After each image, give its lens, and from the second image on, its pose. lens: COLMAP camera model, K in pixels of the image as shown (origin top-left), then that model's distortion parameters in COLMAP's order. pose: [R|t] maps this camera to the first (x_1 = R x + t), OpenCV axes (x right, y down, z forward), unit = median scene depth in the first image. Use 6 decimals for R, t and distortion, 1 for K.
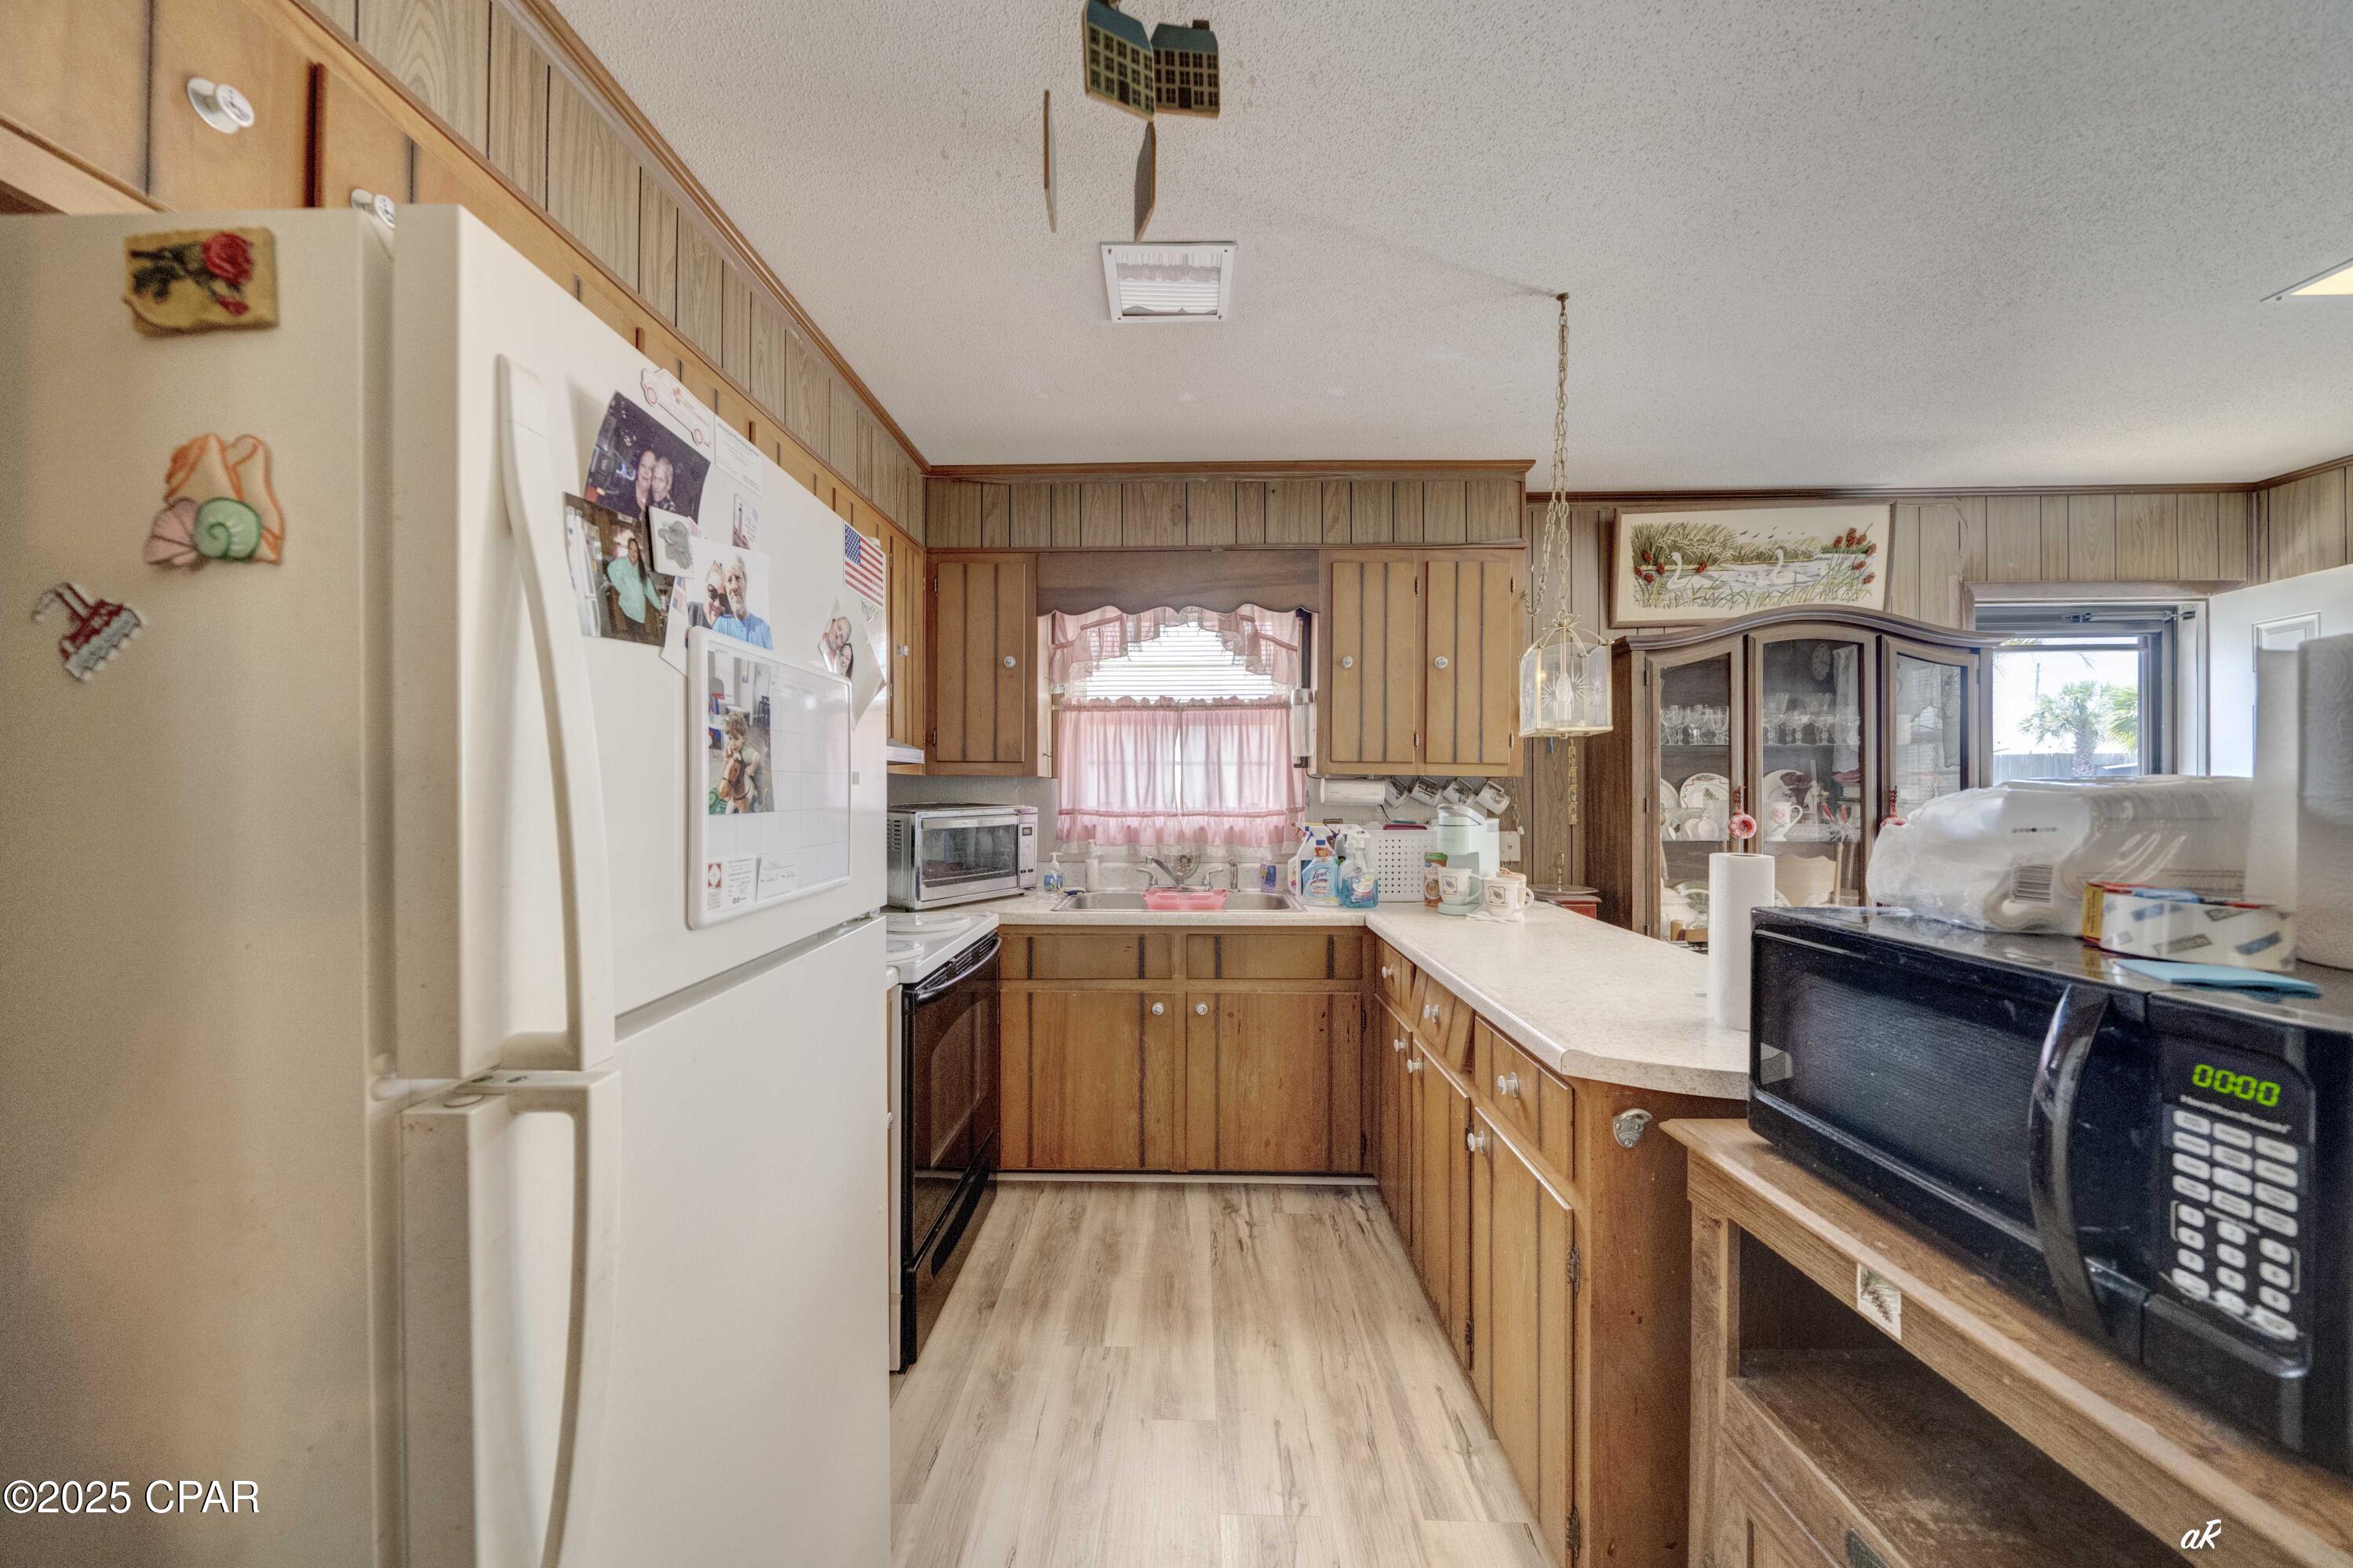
lens RADIAL K [[798.1, 0, 1172.4], [0, 798.1, 789.7], [0, 0, 1]] dist [-0.005747, -0.000181]
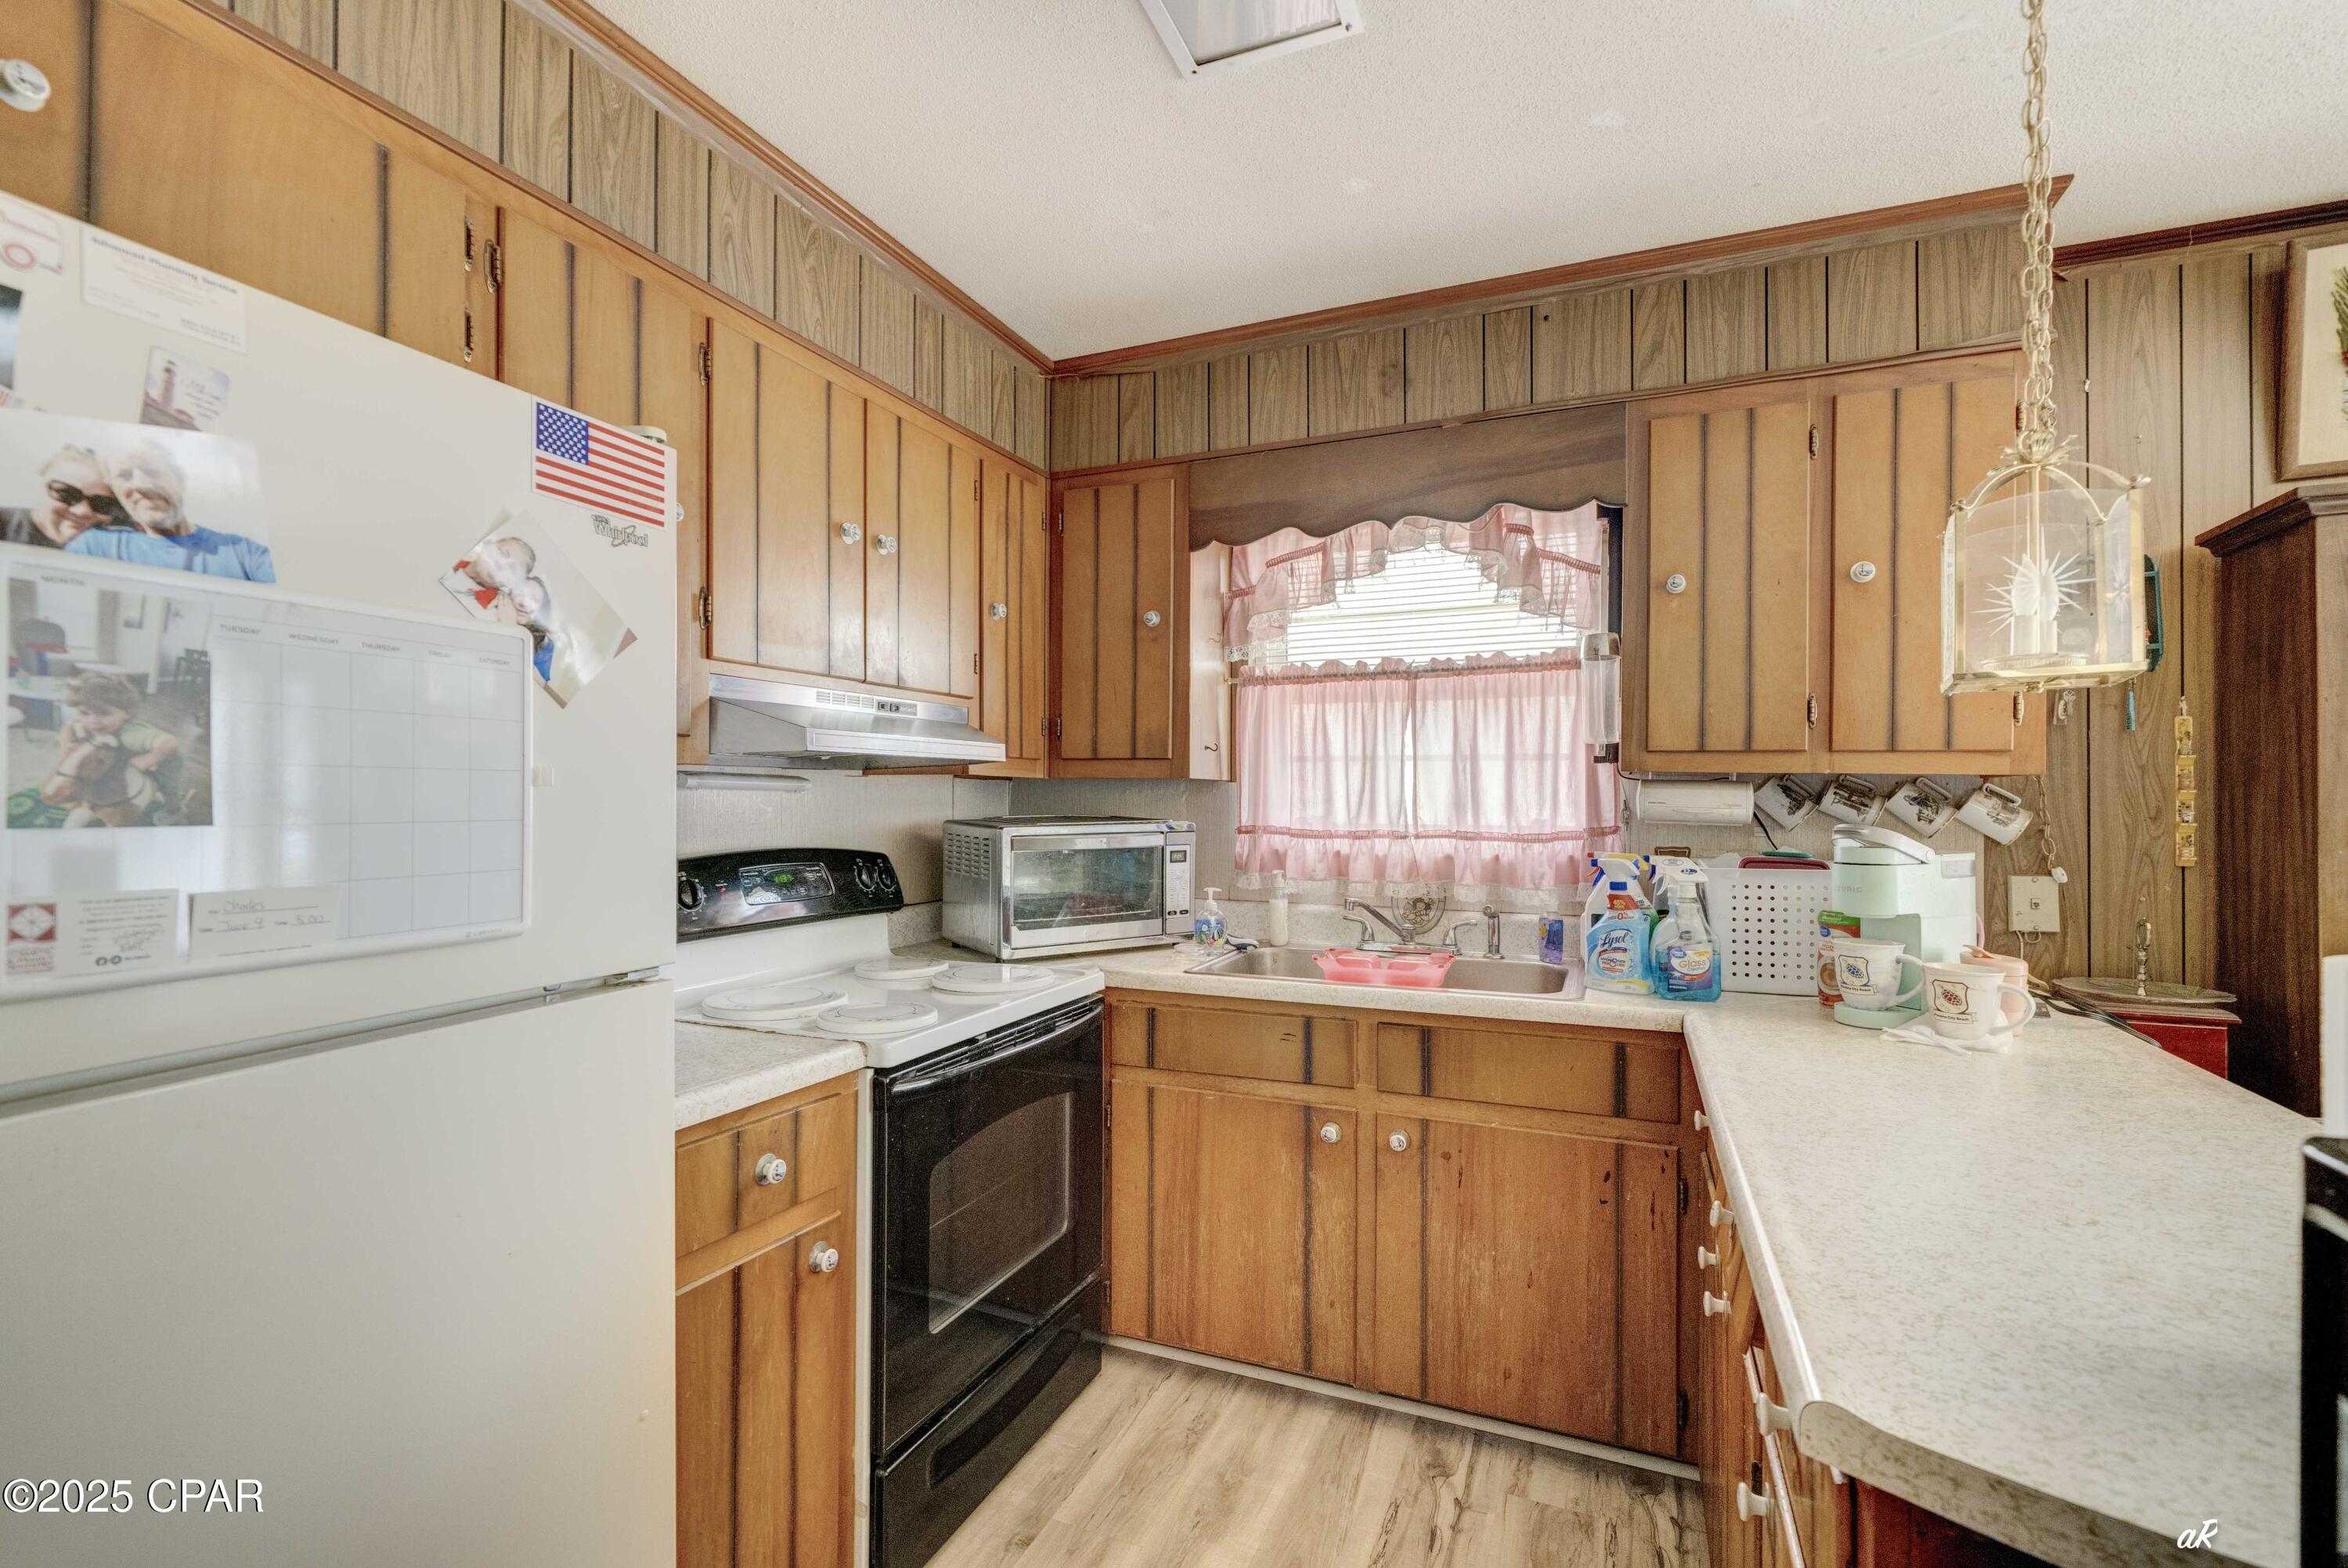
lens RADIAL K [[1044.9, 0, 1153.0], [0, 1044.9, 792.9], [0, 0, 1]] dist [0.000632, -0.001097]
pose [[0.928786, 0.000193, -0.370617, 0.157128], [-0.002323, 0.999983, -0.005299, 0.000981], [0.370609, 0.005783, 0.928771, 0.143500]]
